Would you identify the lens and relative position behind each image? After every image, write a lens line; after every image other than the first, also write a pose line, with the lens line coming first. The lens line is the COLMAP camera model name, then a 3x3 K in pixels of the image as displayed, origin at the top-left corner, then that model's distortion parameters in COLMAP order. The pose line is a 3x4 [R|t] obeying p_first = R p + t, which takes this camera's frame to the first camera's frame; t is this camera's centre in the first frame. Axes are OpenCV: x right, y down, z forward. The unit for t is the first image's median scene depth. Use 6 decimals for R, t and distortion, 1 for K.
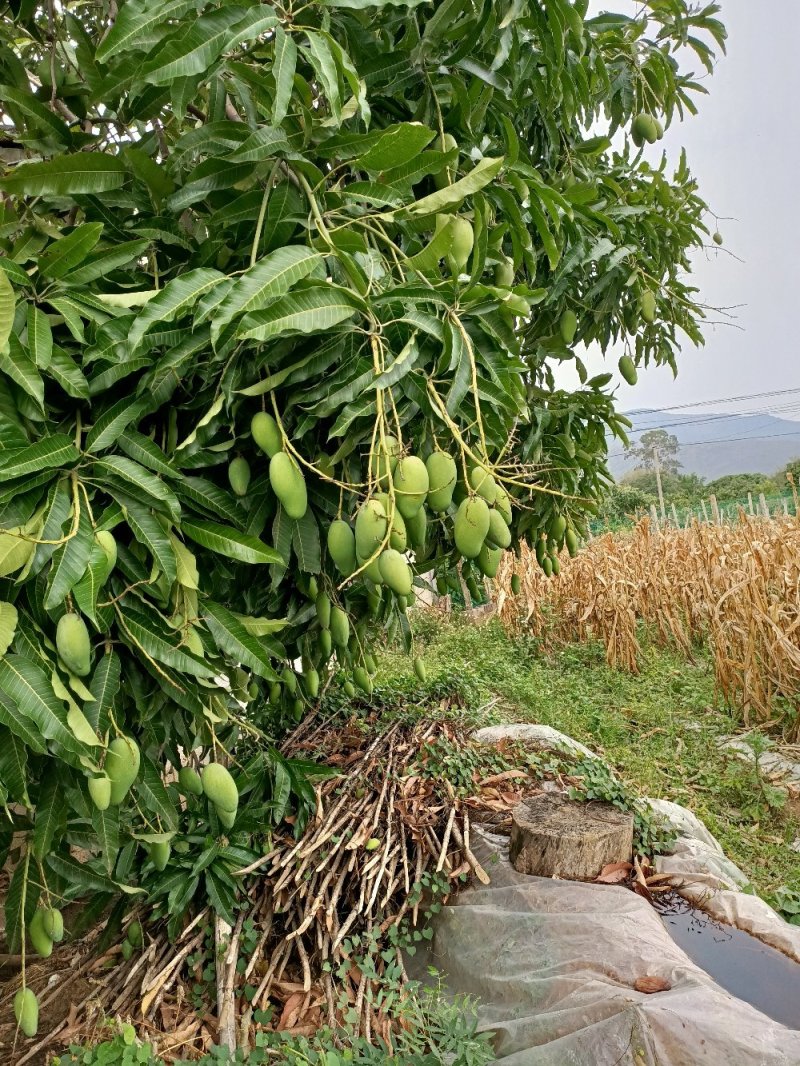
lens RADIAL K [[802.1, 0, 406.3], [0, 802.1, 529.1], [0, 0, 1]] dist [0.063095, -0.056958]
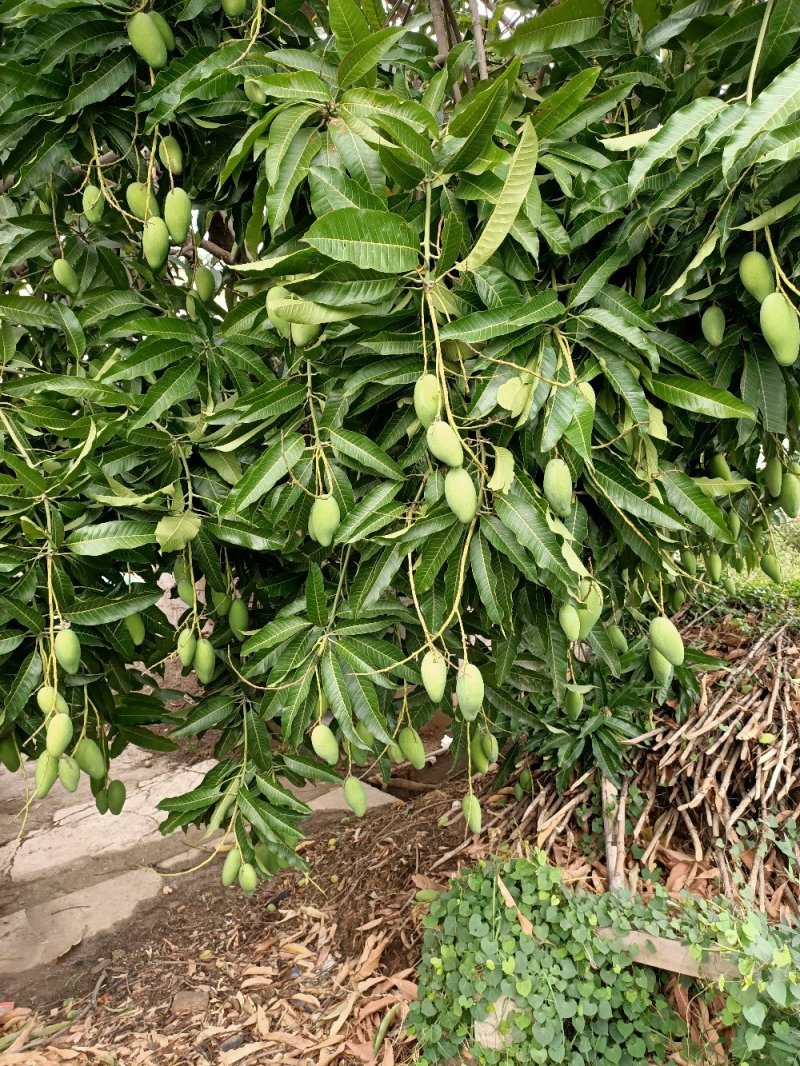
lens RADIAL K [[802.1, 0, 406.2], [0, 802.1, 532.1], [0, 0, 1]] dist [0.063095, -0.056958]
pose [[0.915805, 0.054215, -0.397947, -0.071442], [-0.004679, 0.992220, 0.124409, 0.029836], [0.401596, -0.112072, 0.908934, -0.030687]]
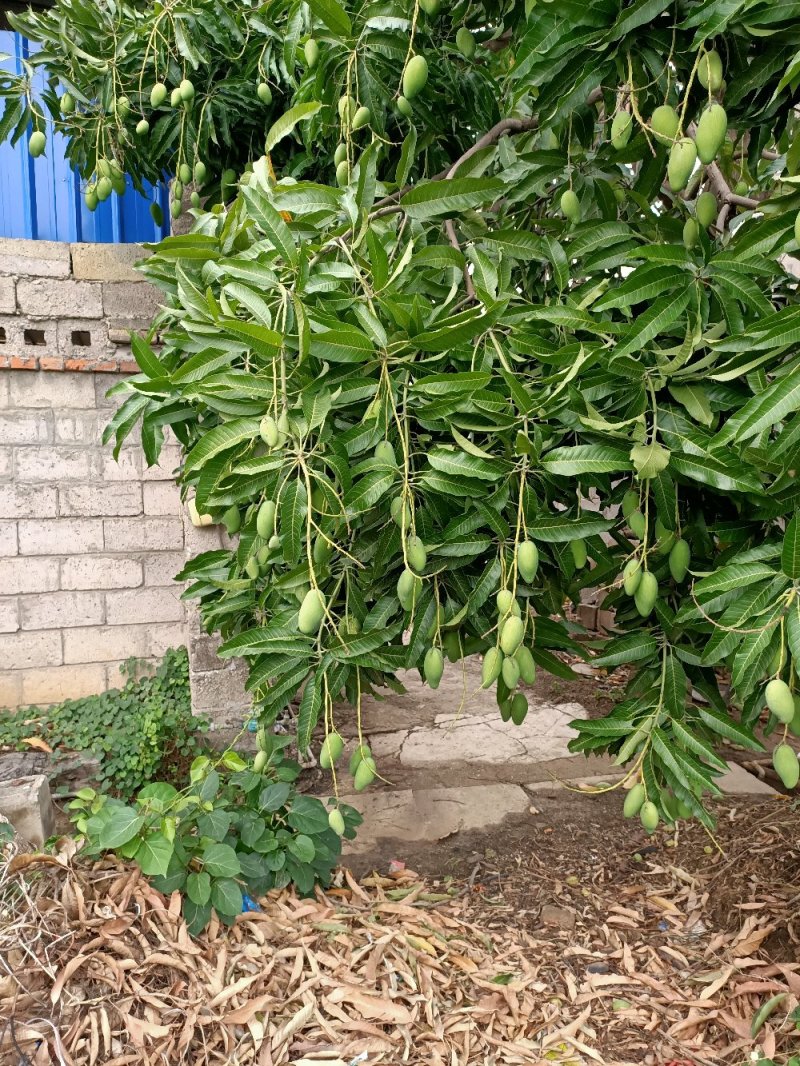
lens RADIAL K [[802.1, 0, 401.7], [0, 802.1, 532.5], [0, 0, 1]] dist [0.063095, -0.056958]
pose [[0.645397, 0.187735, -0.740418, -0.125517], [-0.066810, 0.979486, 0.190115, 0.054064], [0.760920, -0.073232, 0.644700, -0.086834]]
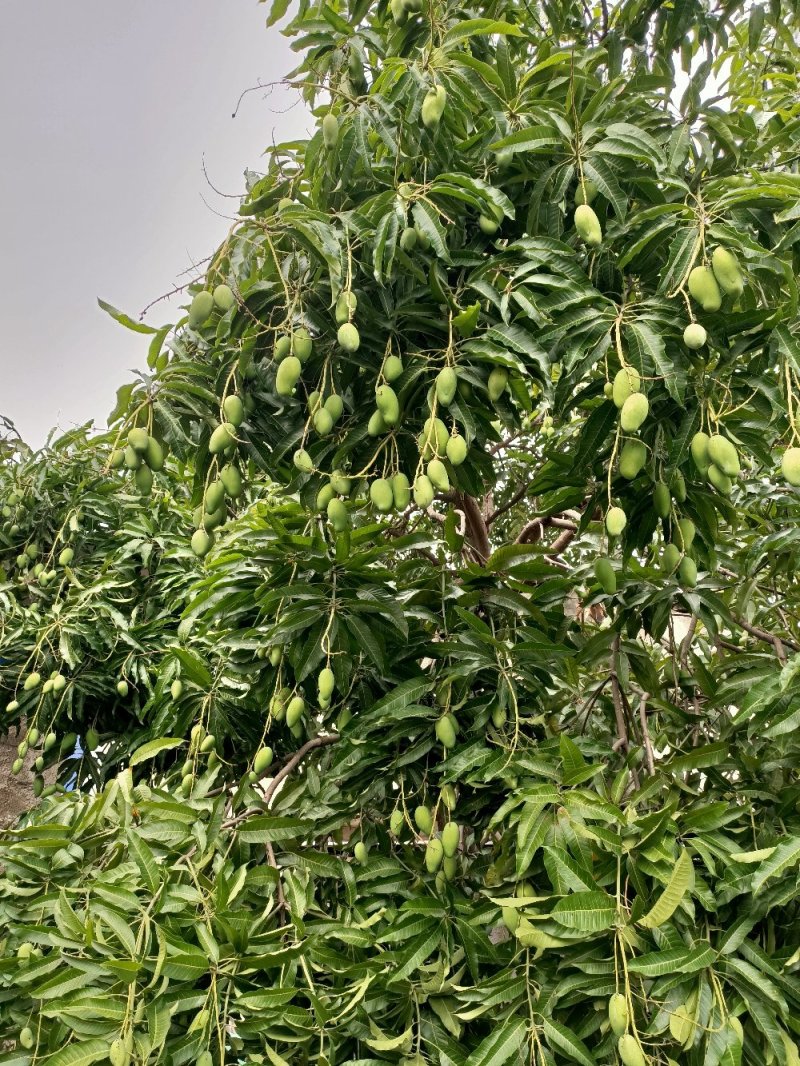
lens RADIAL K [[802.1, 0, 405.5], [0, 802.1, 532.8], [0, 0, 1]] dist [0.063095, -0.056958]
pose [[0.833449, -0.112227, -0.541080, 0.014094], [-0.123396, 0.916638, -0.380195, -0.075236], [0.538642, 0.383641, 0.750123, -0.350024]]
